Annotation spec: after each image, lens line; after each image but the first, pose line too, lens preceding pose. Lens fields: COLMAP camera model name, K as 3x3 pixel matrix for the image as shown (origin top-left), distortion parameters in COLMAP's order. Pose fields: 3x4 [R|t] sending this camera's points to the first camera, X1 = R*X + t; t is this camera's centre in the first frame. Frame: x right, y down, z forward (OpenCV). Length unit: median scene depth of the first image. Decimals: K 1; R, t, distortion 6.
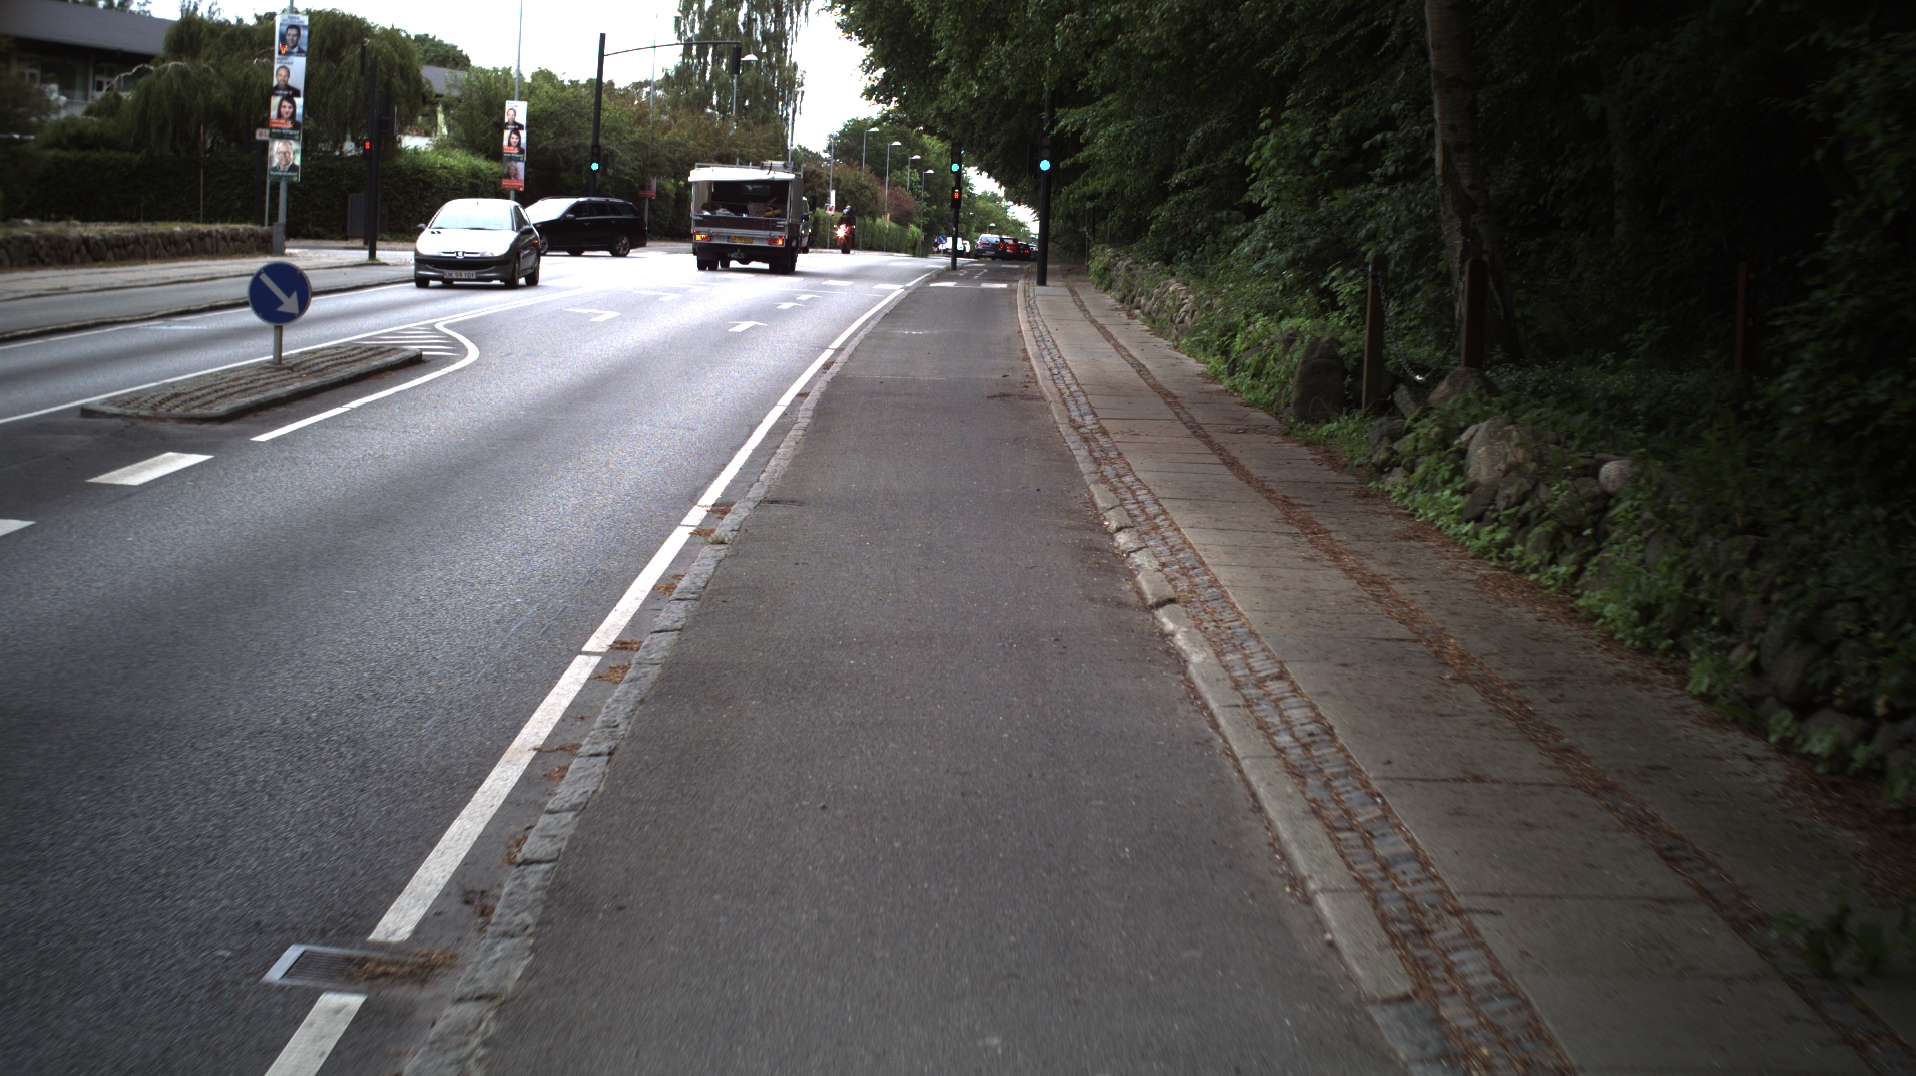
lens RADIAL K [[3121.0, 0, 958.0], [0, 3121.0, 538.0], [0, 0, 1]] dist [-0.270862, 0.261896]
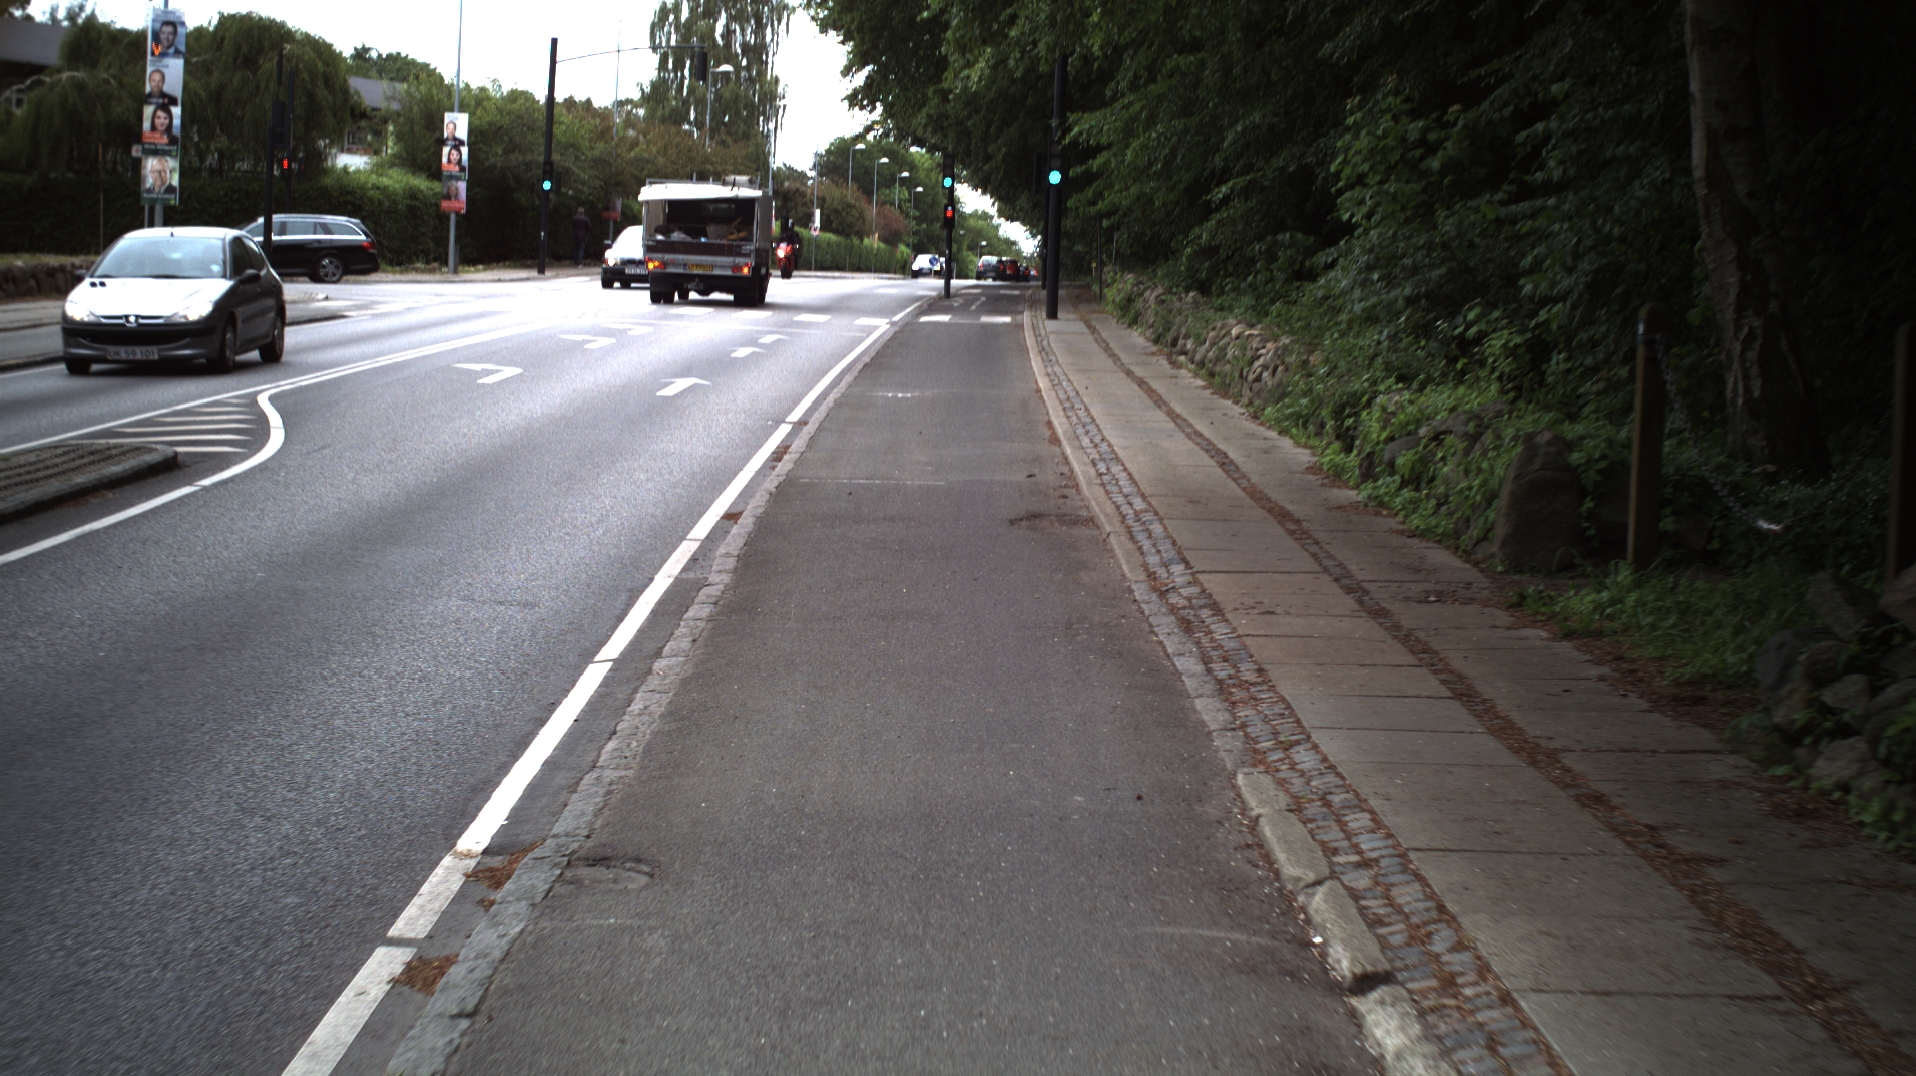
lens RADIAL K [[3121.0, 0, 958.0], [0, 3121.0, 538.0], [0, 0, 1]] dist [-0.270862, 0.261896]
pose [[0.999951, -0.009591, 0.002345, -0.001231], [0.009604, 0.999937, -0.005803, -0.015465], [-0.002289, 0.005825, 0.999980, 0.140052]]
